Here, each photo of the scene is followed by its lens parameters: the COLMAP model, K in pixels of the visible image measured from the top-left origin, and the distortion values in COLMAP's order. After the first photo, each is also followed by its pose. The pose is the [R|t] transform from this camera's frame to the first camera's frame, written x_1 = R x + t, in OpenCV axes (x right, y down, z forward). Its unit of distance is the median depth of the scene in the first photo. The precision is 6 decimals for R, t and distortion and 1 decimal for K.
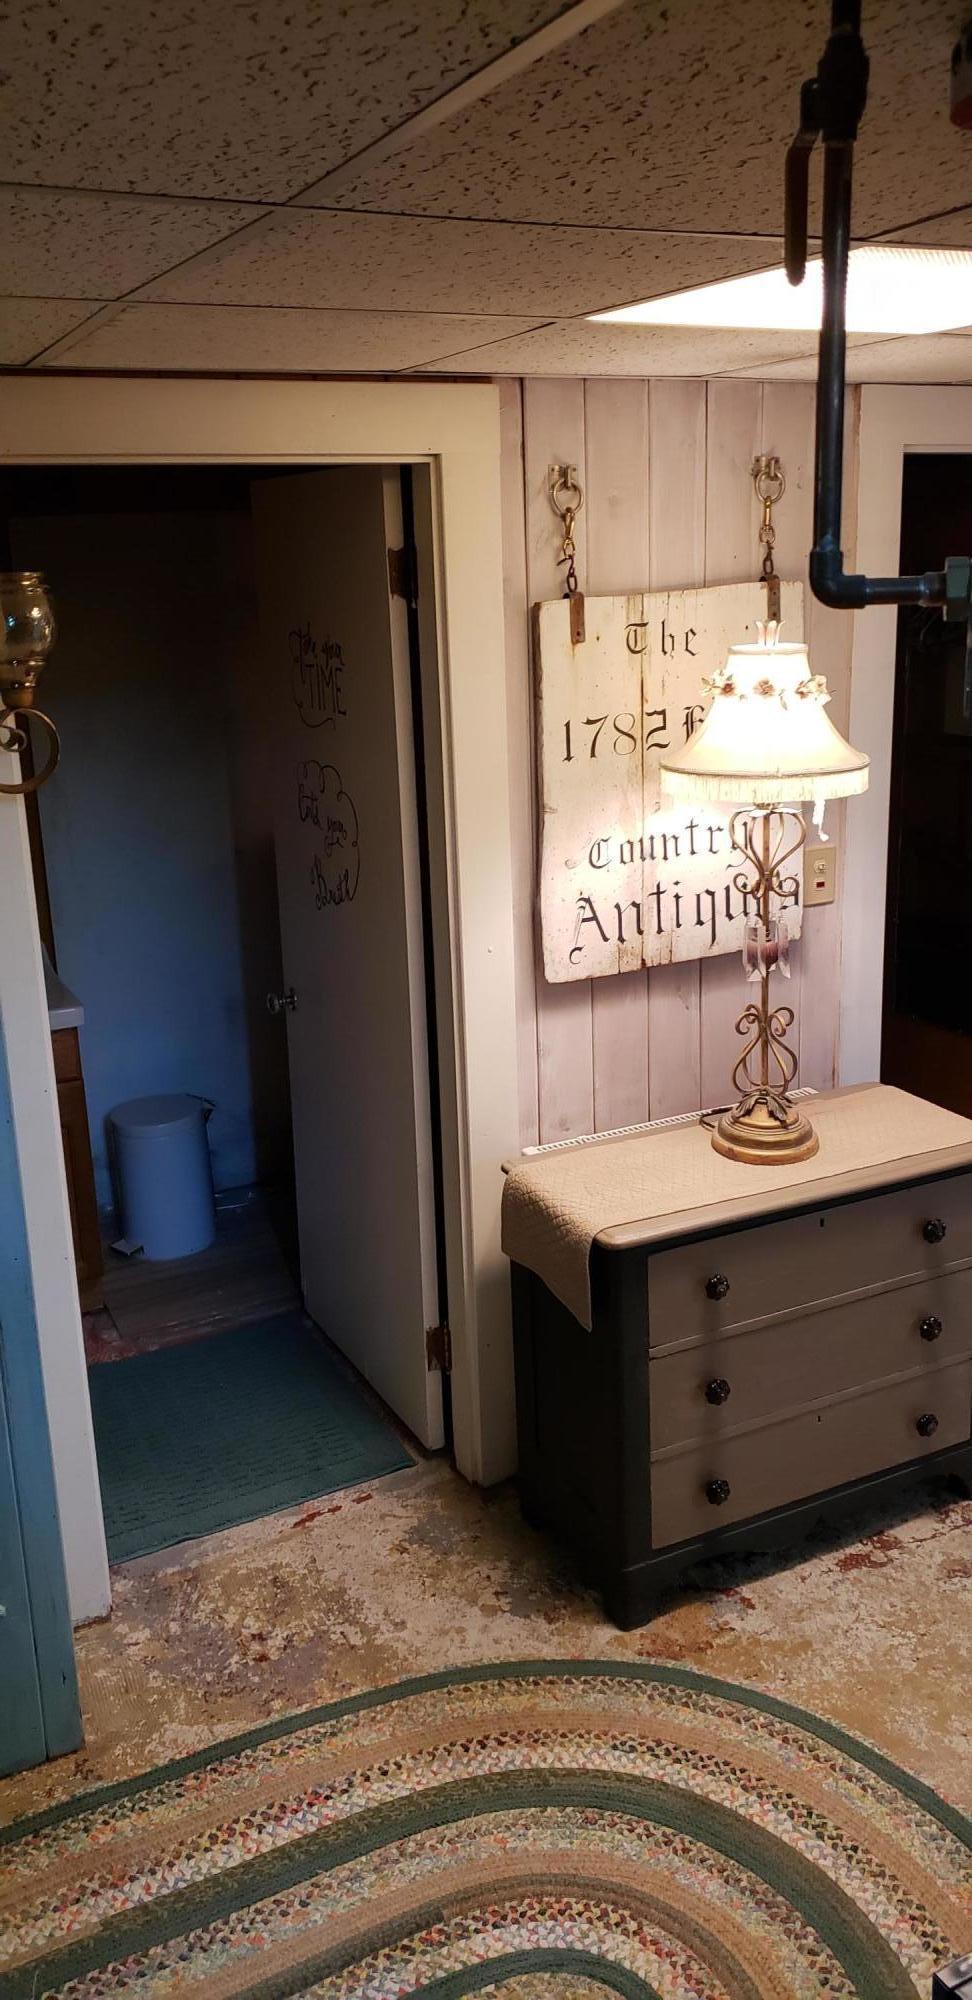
lens RADIAL K [[1577.3, 0, 483.3], [0, 1577.3, 927.1], [0, 0, 1]] dist [0.057368, -0.080349]
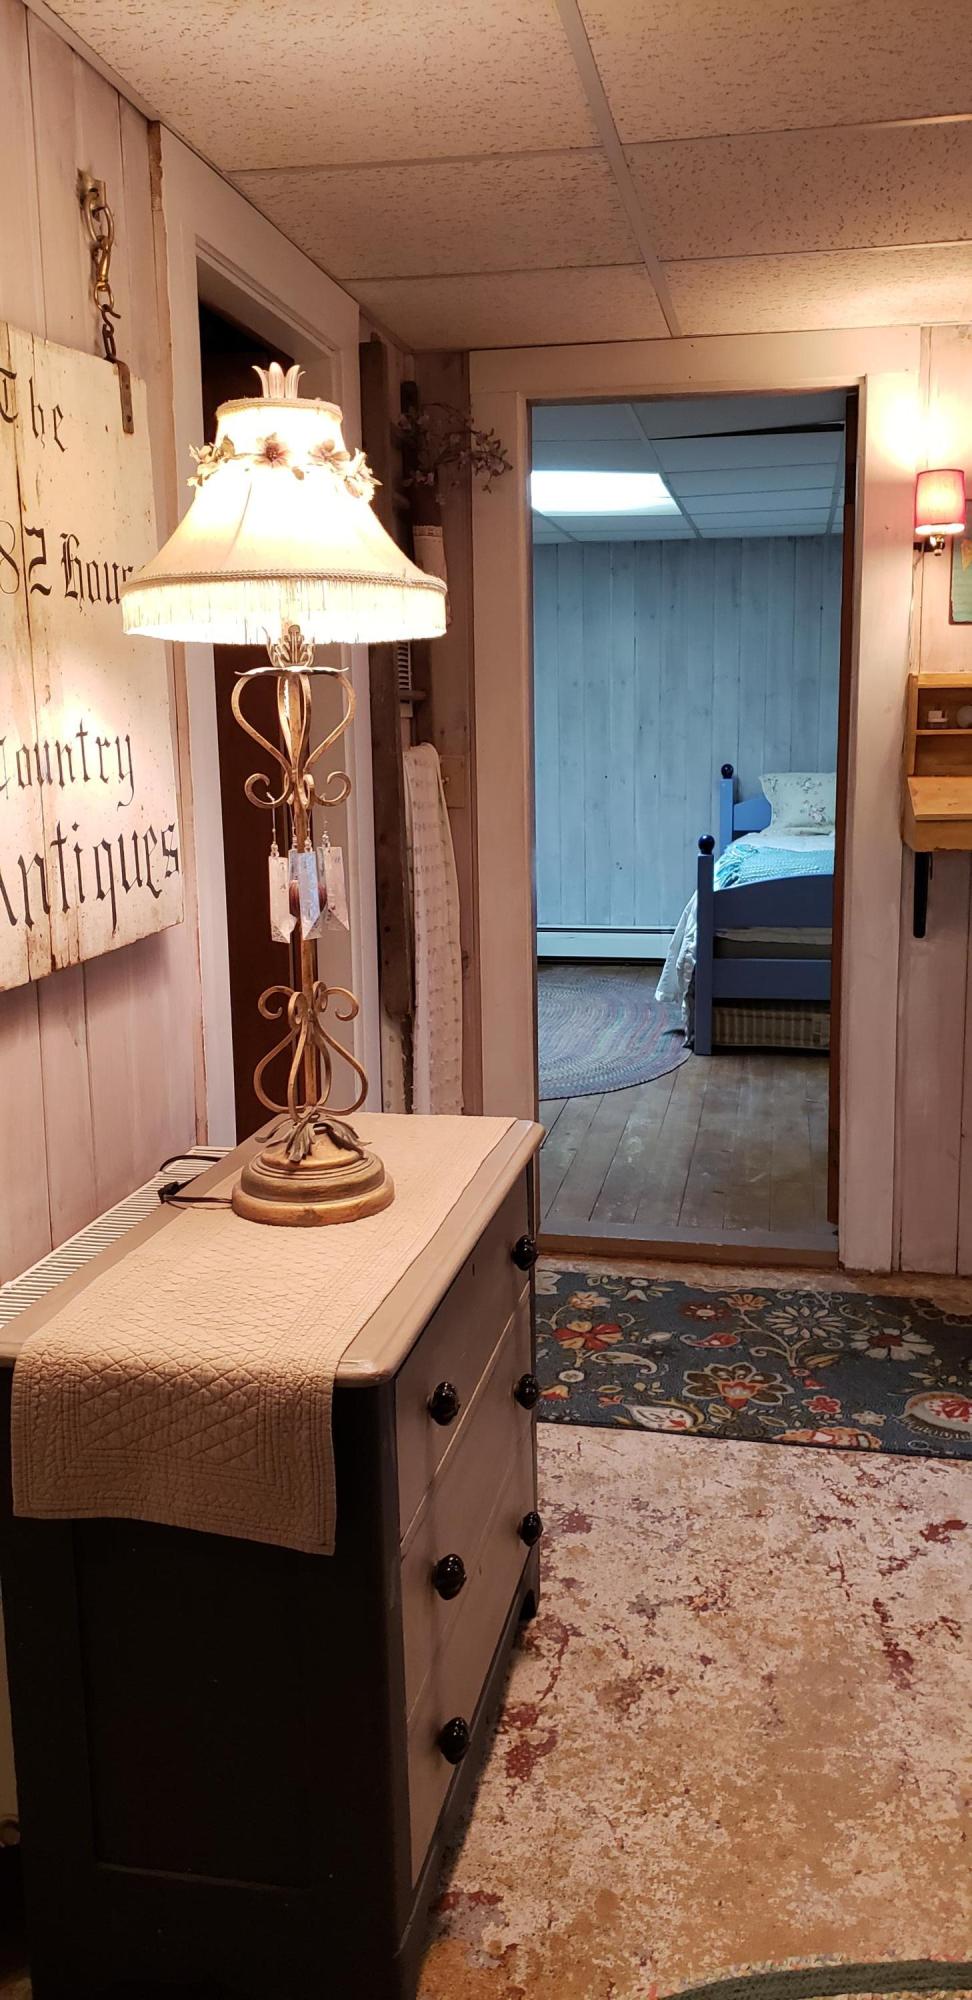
lens RADIAL K [[1548.9, 0, 485.3], [0, 1548.9, 980.8], [0, 0, 1]] dist [-0.014368, 0.009278]
pose [[0.612592, -0.116307, 0.781795, -0.257321], [0.198338, 0.980087, -0.009606, 0.068257], [-0.765110, 0.160944, 0.623461, 0.527123]]
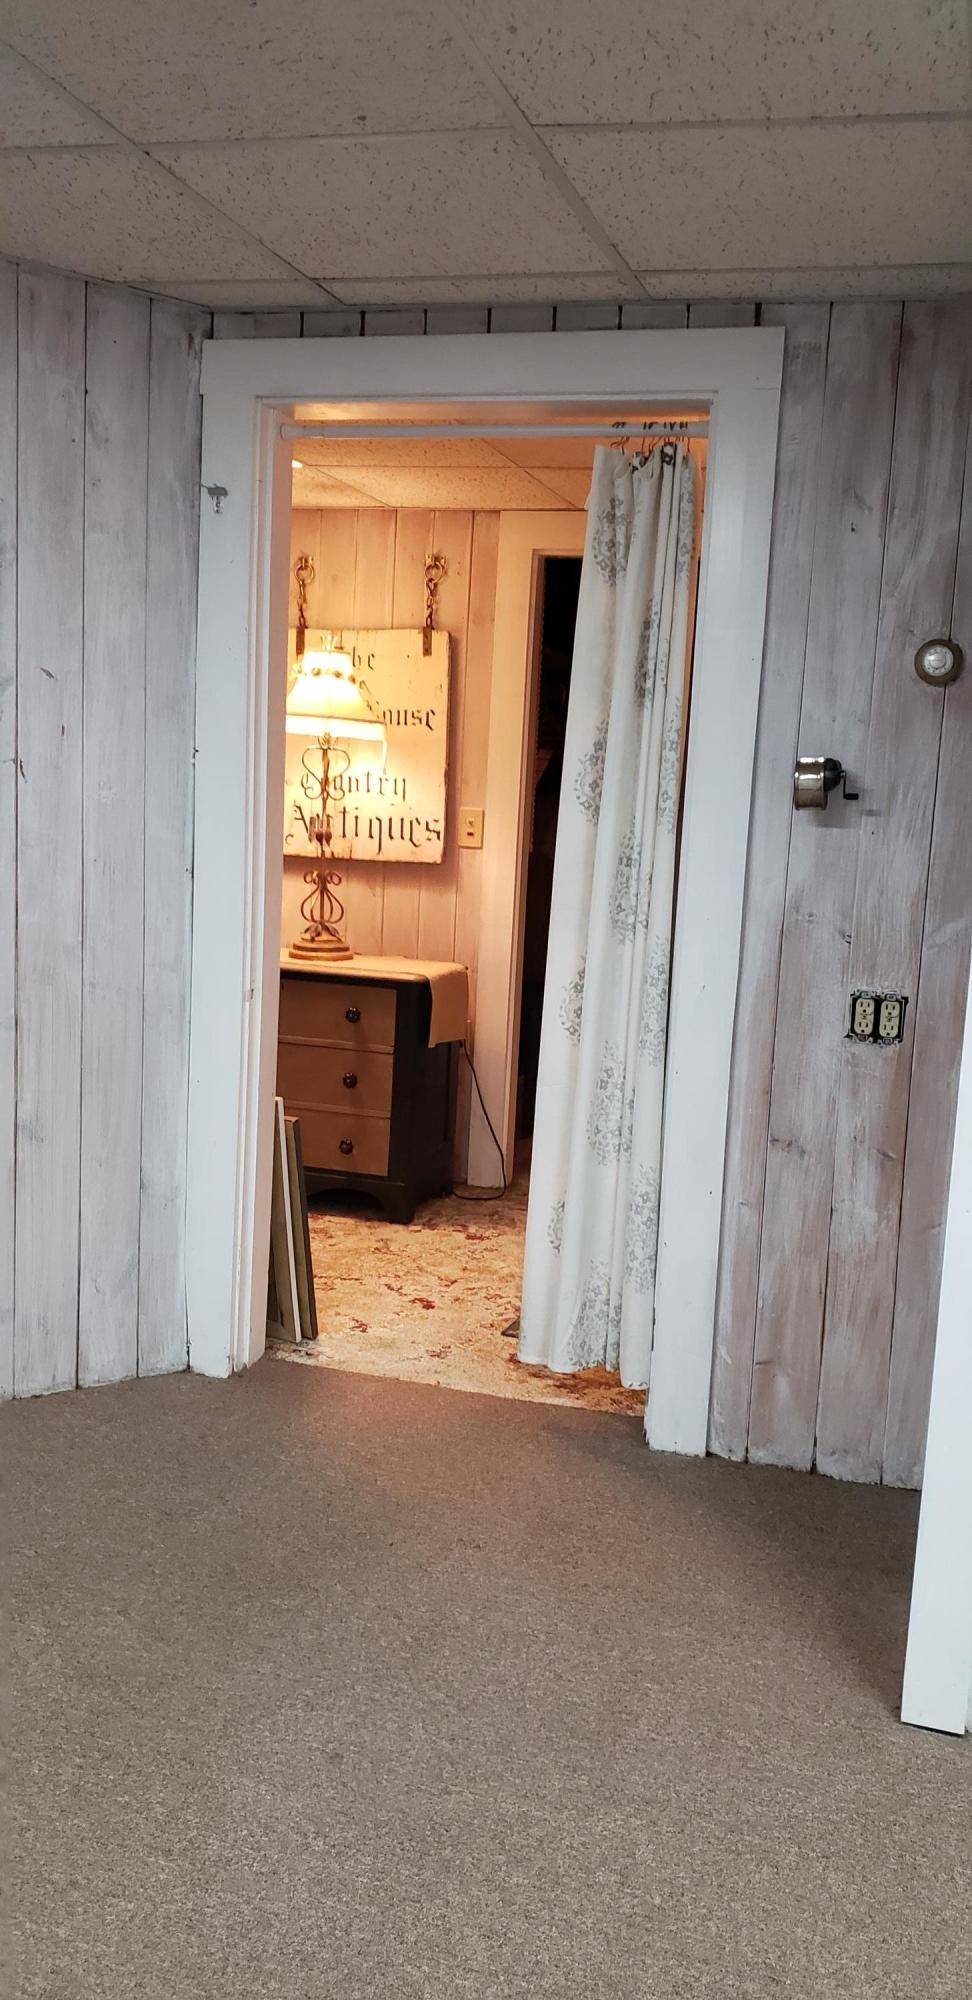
lens RADIAL K [[1634.4, 0, 652.8], [0, 1634.4, 1004.9], [0, 0, 1]] dist [0.045670, -0.010178]
pose [[0.744111, 0.152132, -0.650503, 1.513644], [-0.240650, 0.969396, -0.048568, 0.181415], [0.623206, 0.192683, 0.757949, -0.058387]]
